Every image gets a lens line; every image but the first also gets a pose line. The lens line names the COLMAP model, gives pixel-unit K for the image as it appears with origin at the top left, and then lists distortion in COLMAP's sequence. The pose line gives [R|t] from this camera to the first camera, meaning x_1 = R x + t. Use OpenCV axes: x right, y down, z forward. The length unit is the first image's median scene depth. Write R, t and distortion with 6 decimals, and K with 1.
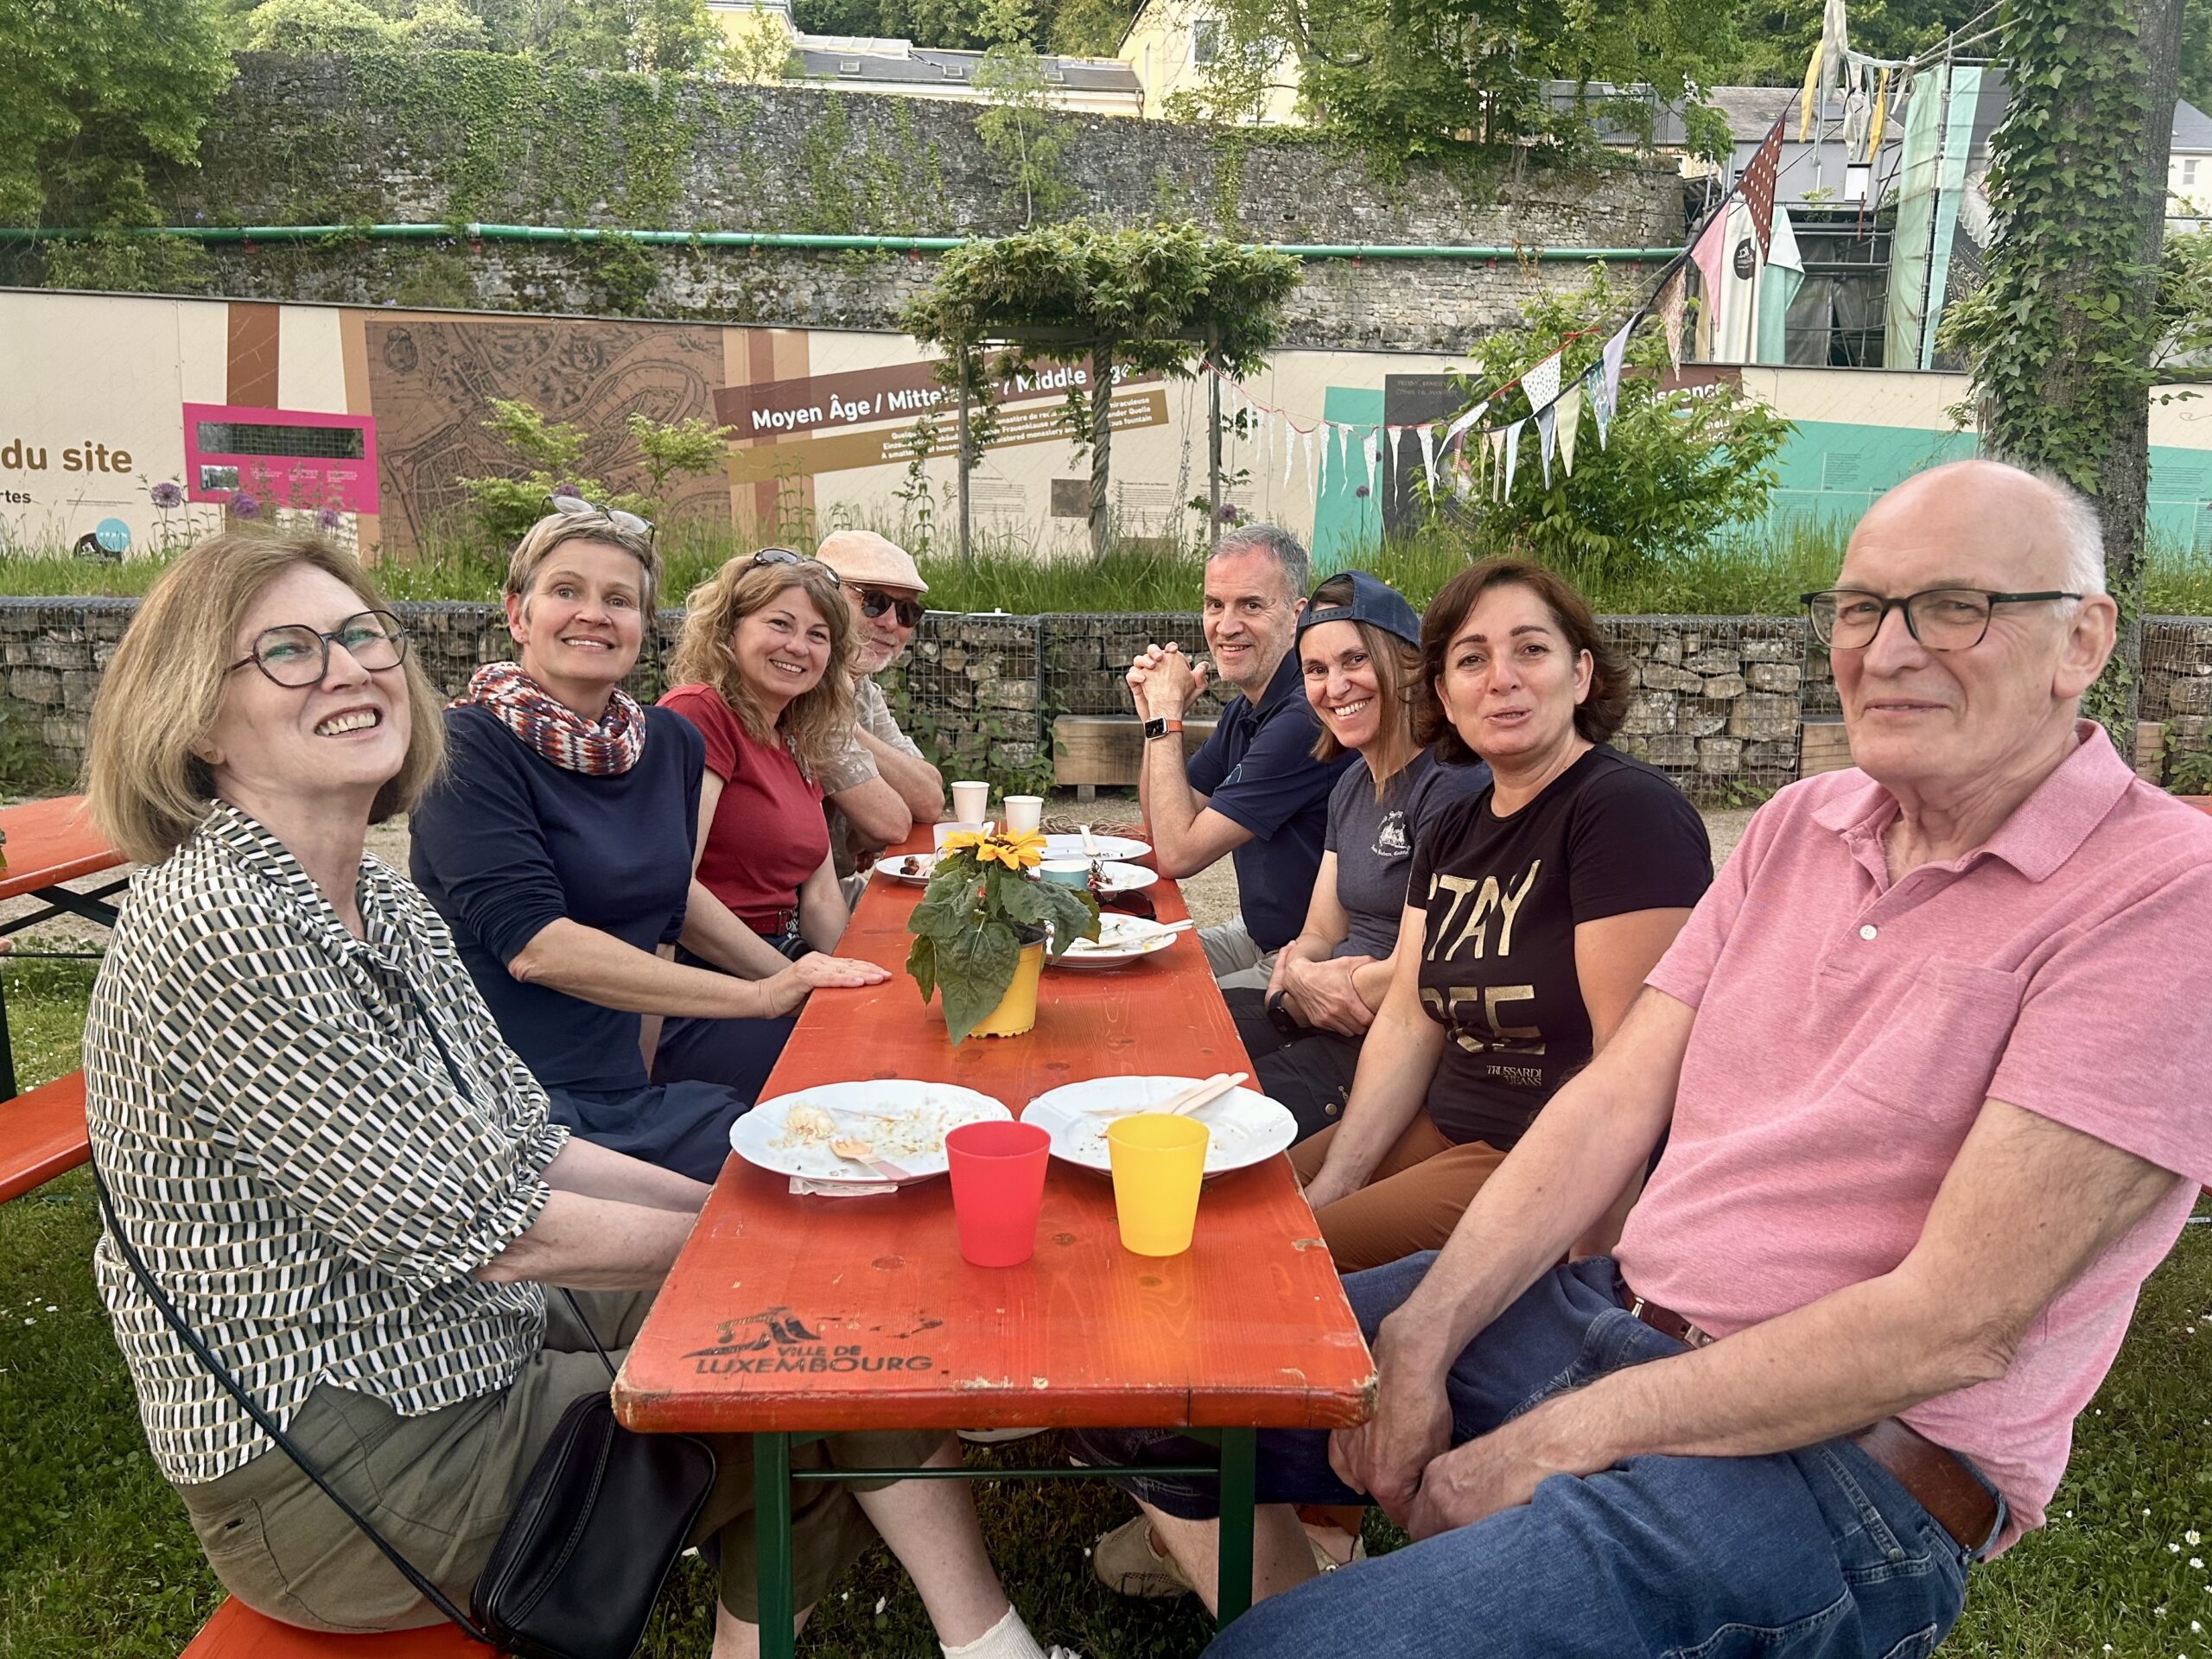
lens RADIAL K [[1687.0, 0, 1107.2], [0, 1687.0, 852.3], [0, 0, 1]] dist [0.021361, -0.008683]
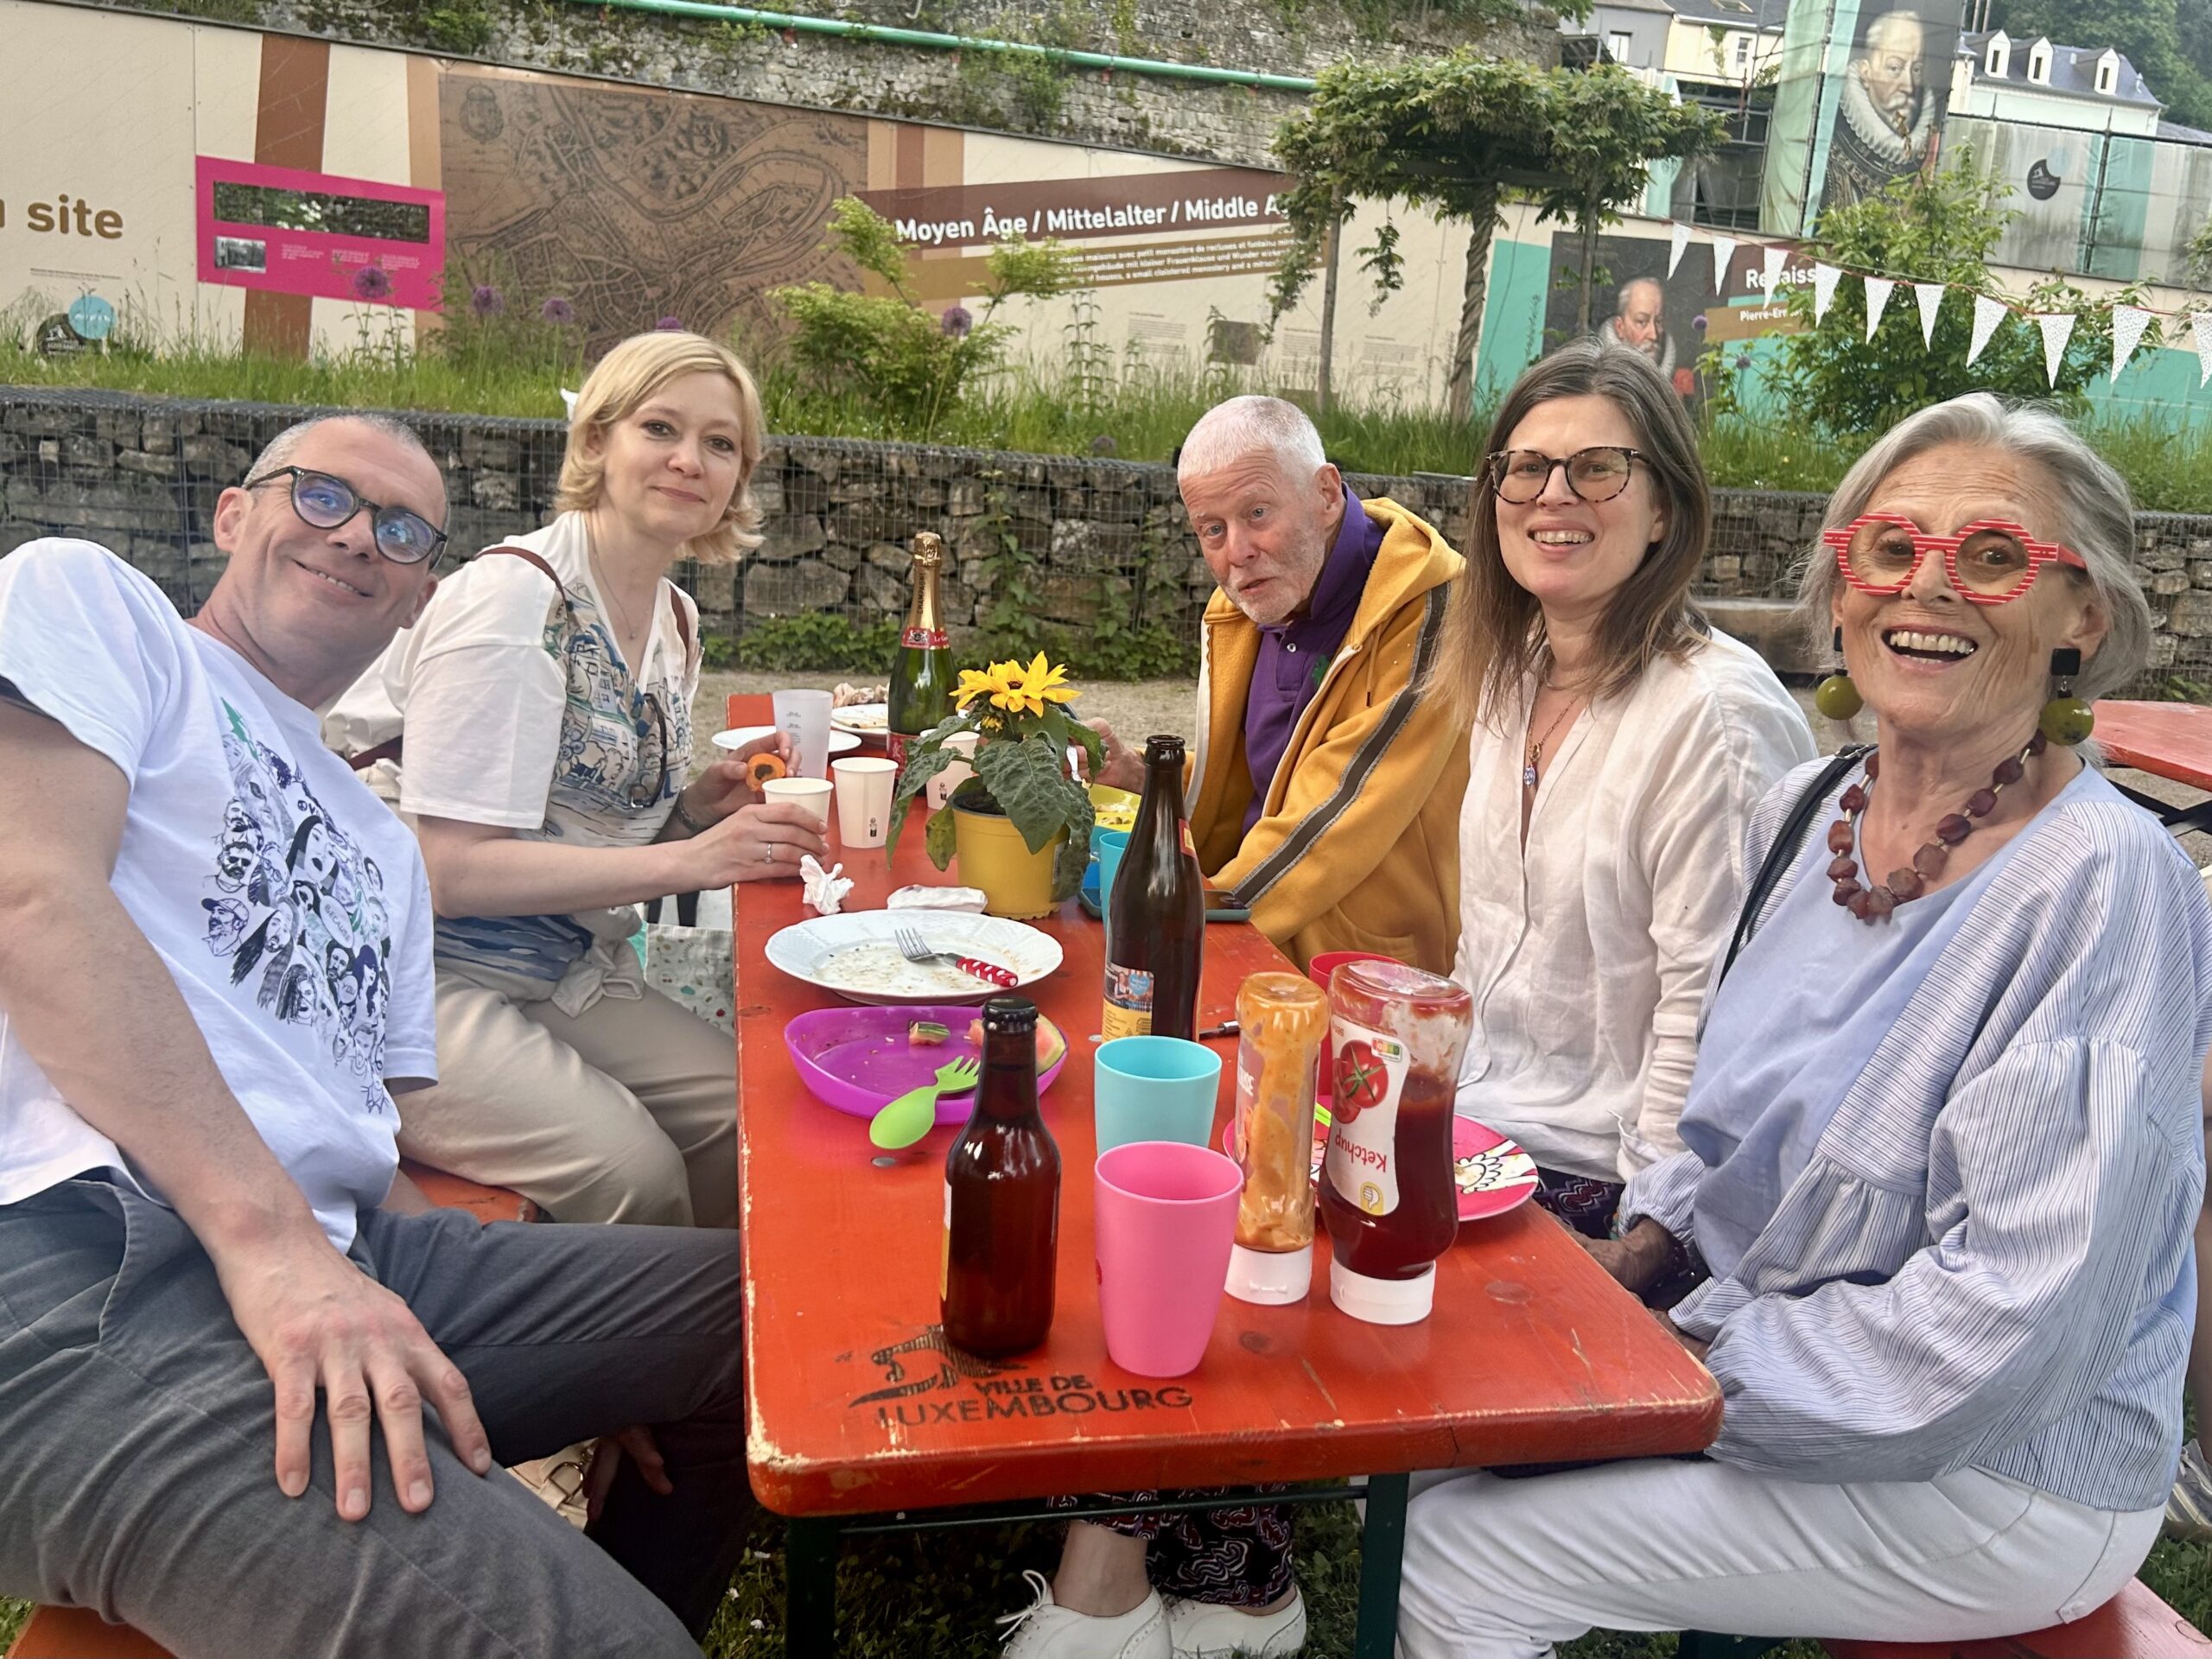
lens RADIAL K [[1820.1, 0, 1106.6], [0, 1820.1, 810.9], [0, 0, 1]] dist [0.013496, 0.004419]
pose [[0.969841, -0.002405, 0.243726, -0.333216], [-0.010293, 0.998655, 0.050813, -0.006304], [-0.243521, -0.051790, 0.968512, 0.050511]]
